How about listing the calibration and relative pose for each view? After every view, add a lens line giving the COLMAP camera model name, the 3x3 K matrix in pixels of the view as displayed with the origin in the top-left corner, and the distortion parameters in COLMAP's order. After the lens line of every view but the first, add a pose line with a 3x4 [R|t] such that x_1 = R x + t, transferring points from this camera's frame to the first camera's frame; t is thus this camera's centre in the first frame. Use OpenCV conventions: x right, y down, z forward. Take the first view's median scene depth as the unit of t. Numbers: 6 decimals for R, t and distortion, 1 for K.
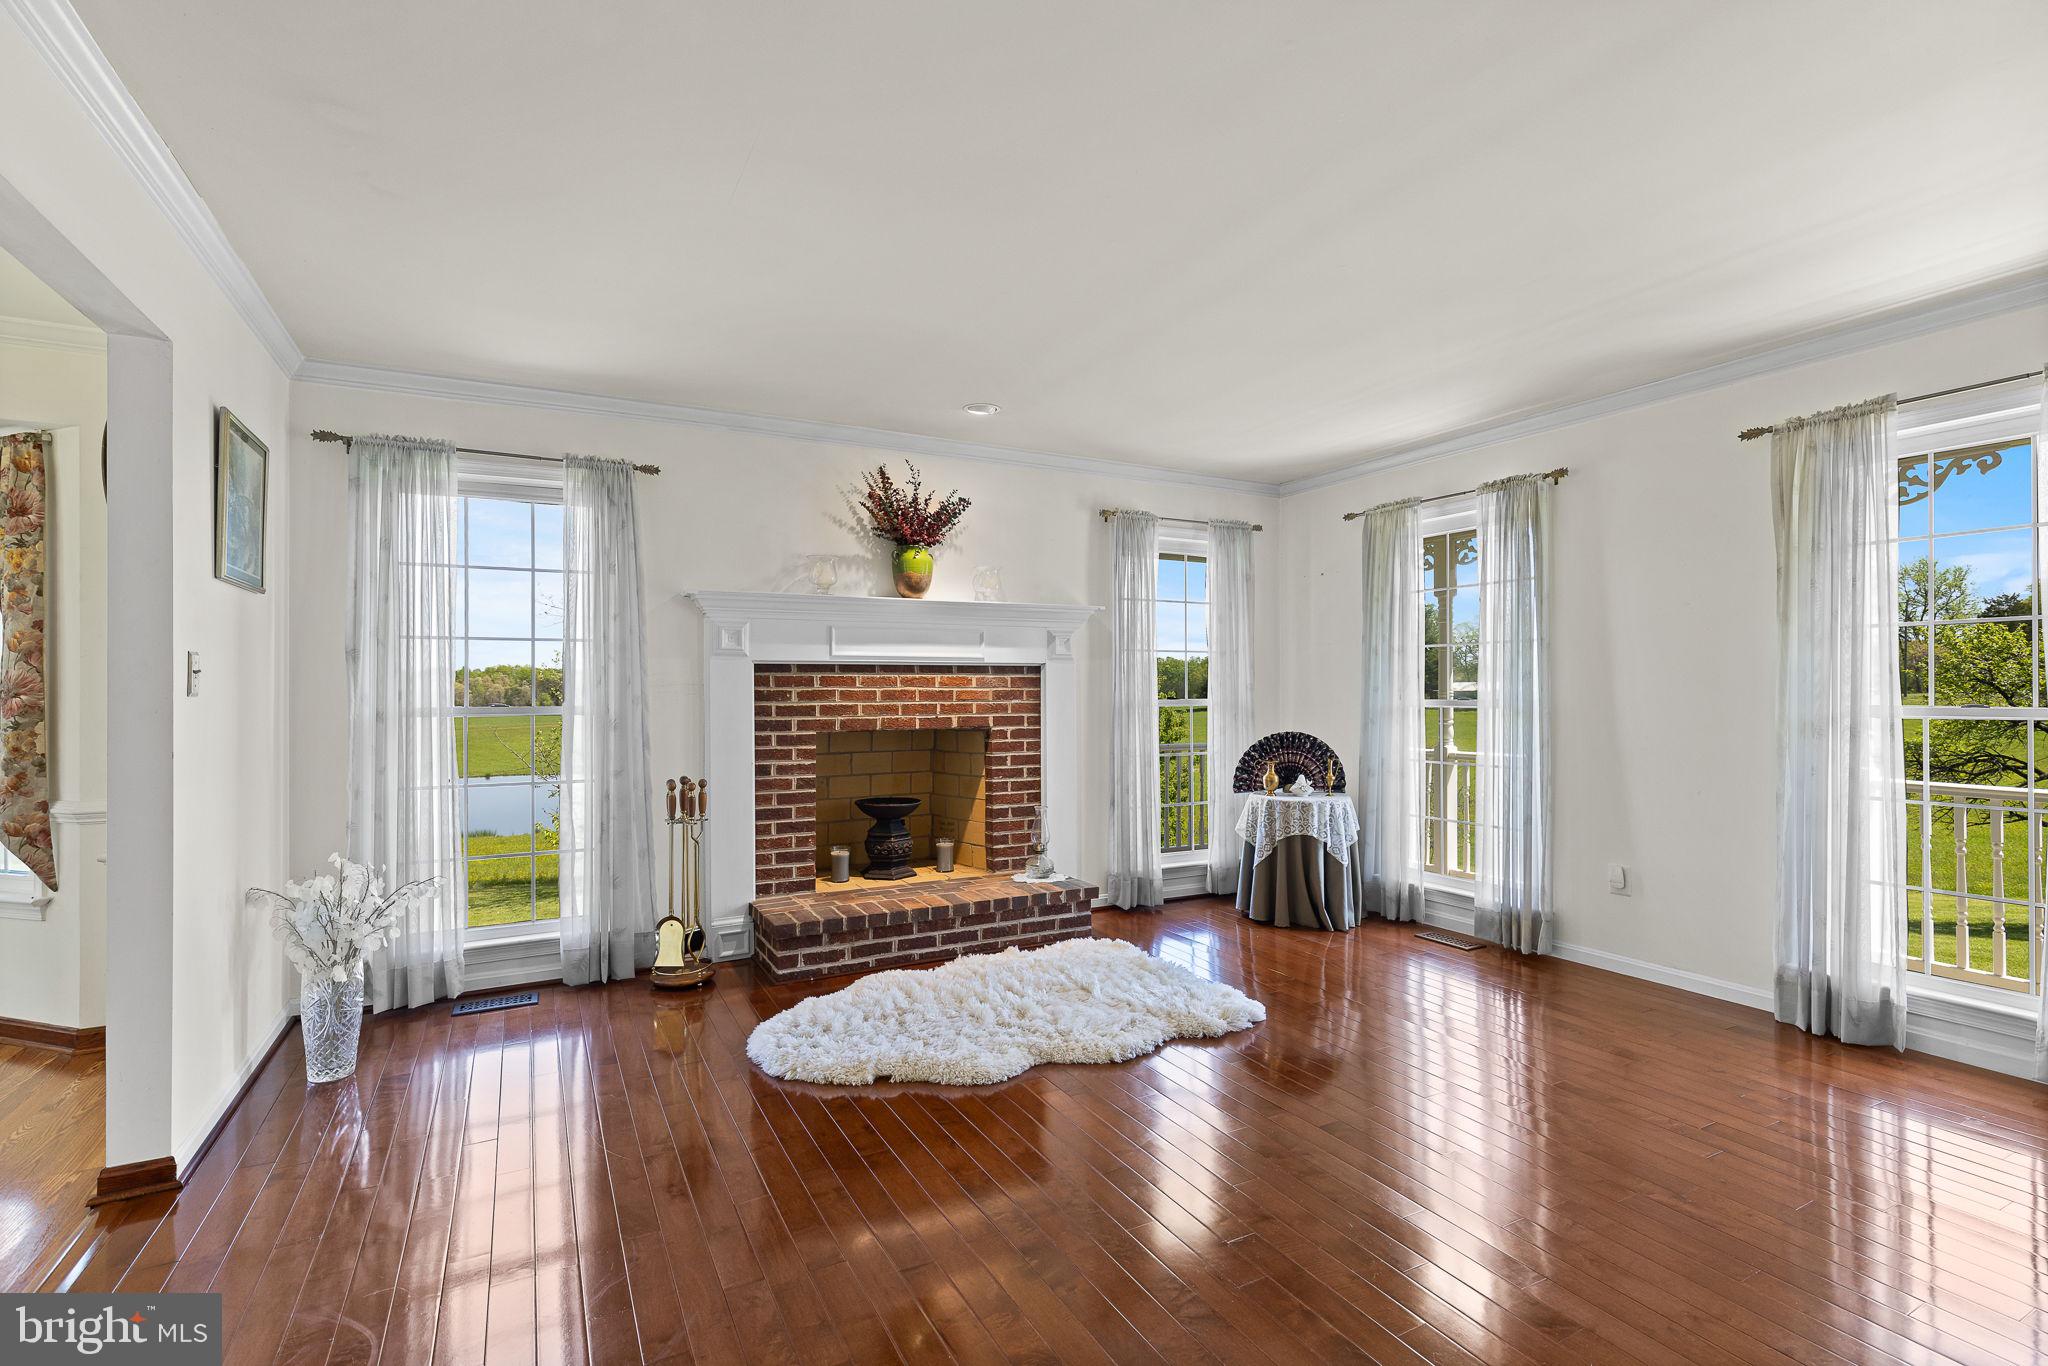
lens RADIAL K [[927.1, 0, 1016.7], [0, 927.1, 688.7], [0, 0, 1]] dist [0.000335, -0.000340]
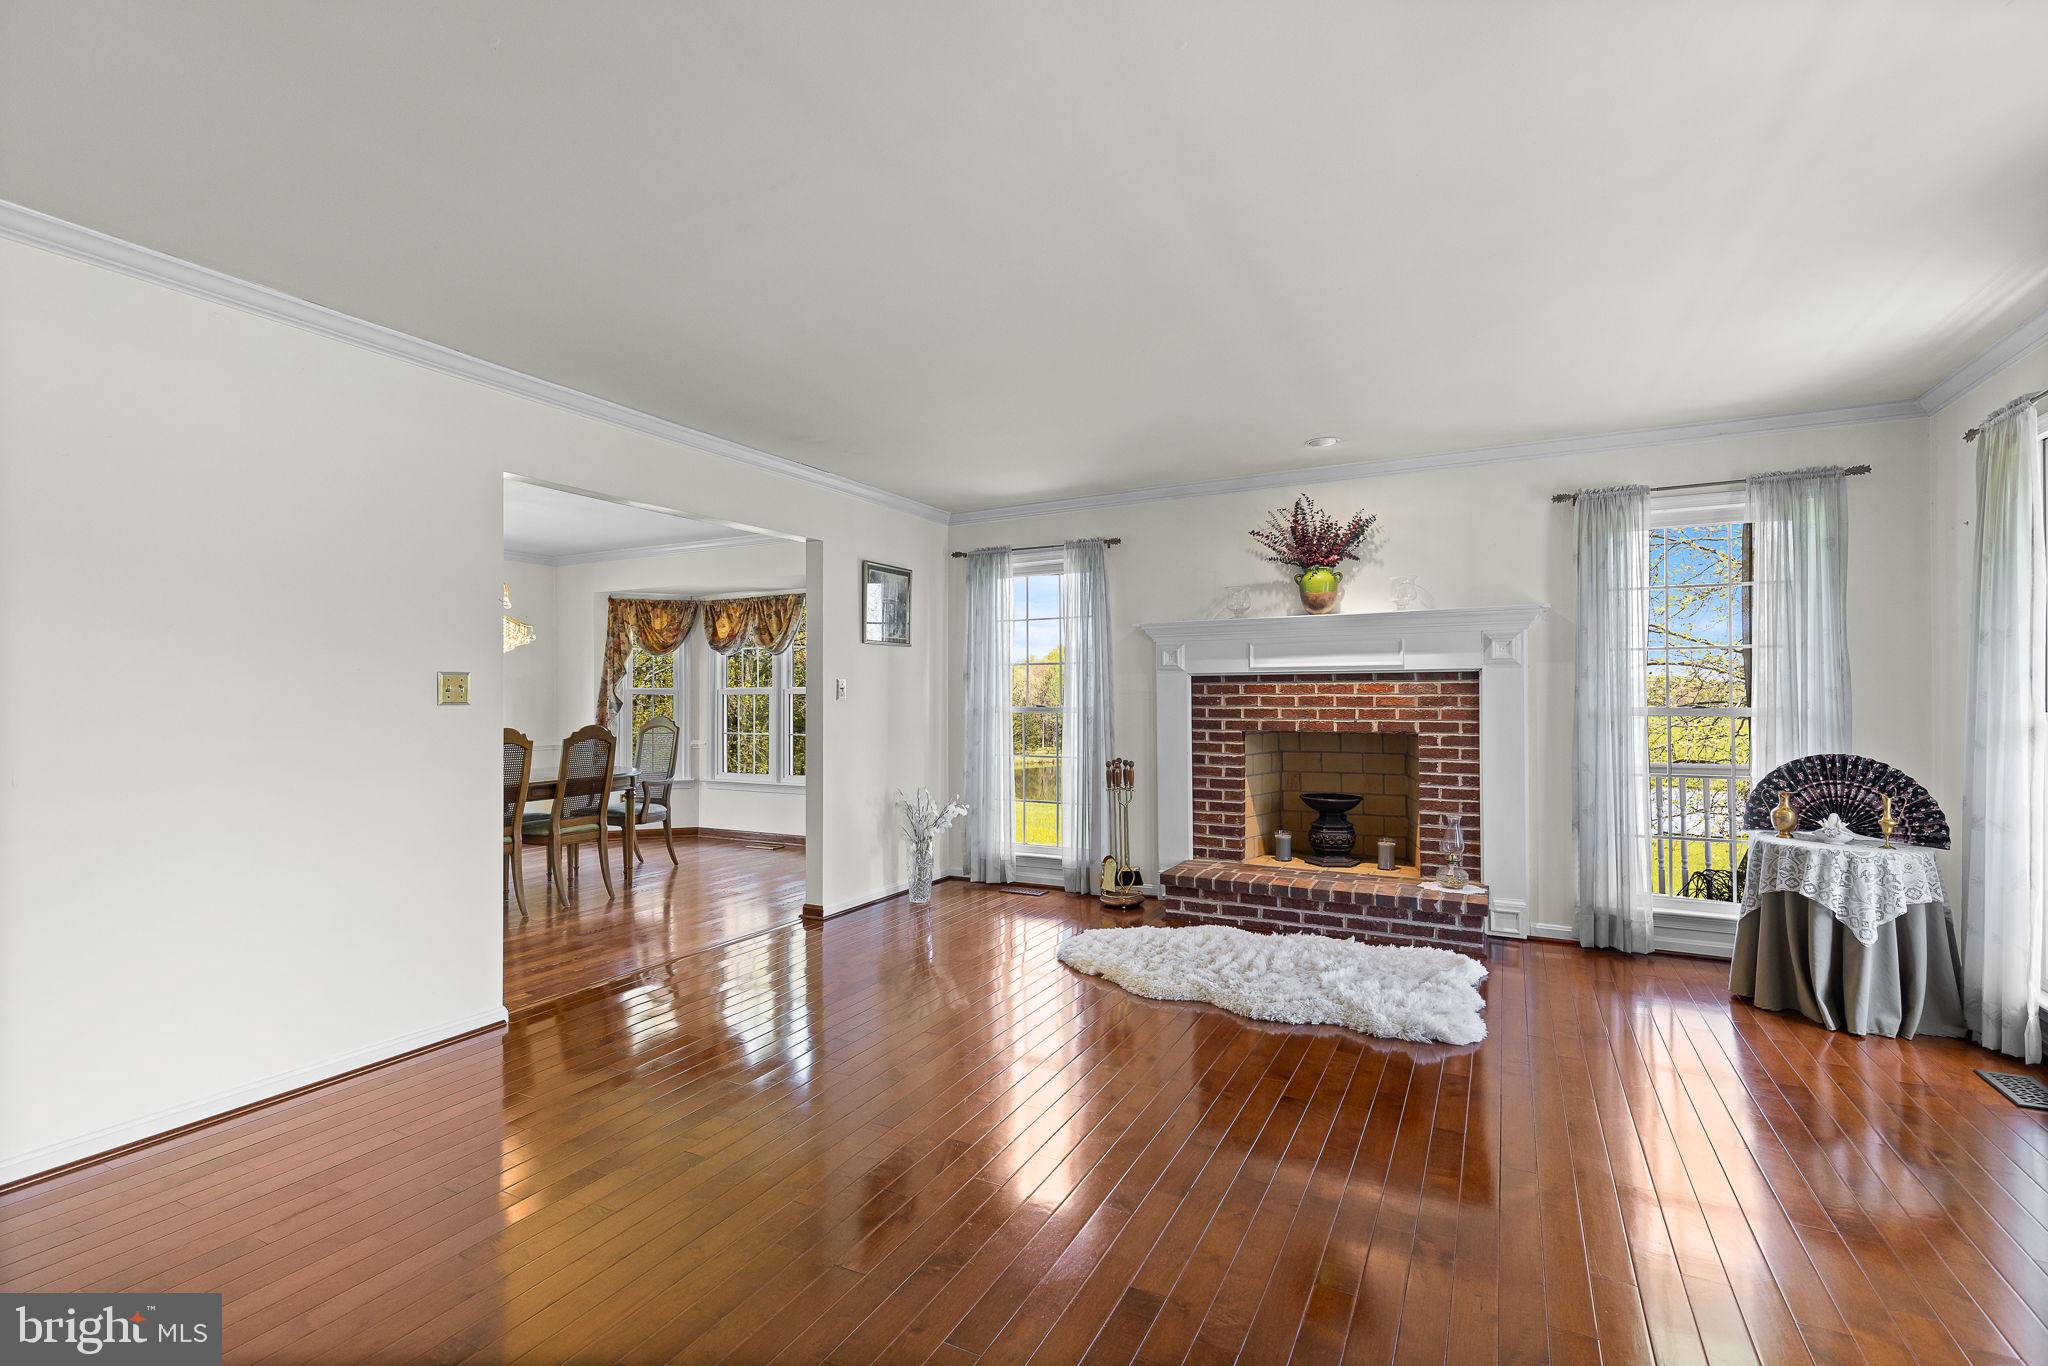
lens RADIAL K [[927.1, 0, 1016.7], [0, 927.1, 688.7], [0, 0, 1]] dist [0.000335, -0.000340]
pose [[0.558438, -0.006789, -0.829518, 0.628800], [0.001731, 0.999974, -0.007019, -0.000685], [0.829544, 0.002484, 0.558436, 0.076054]]
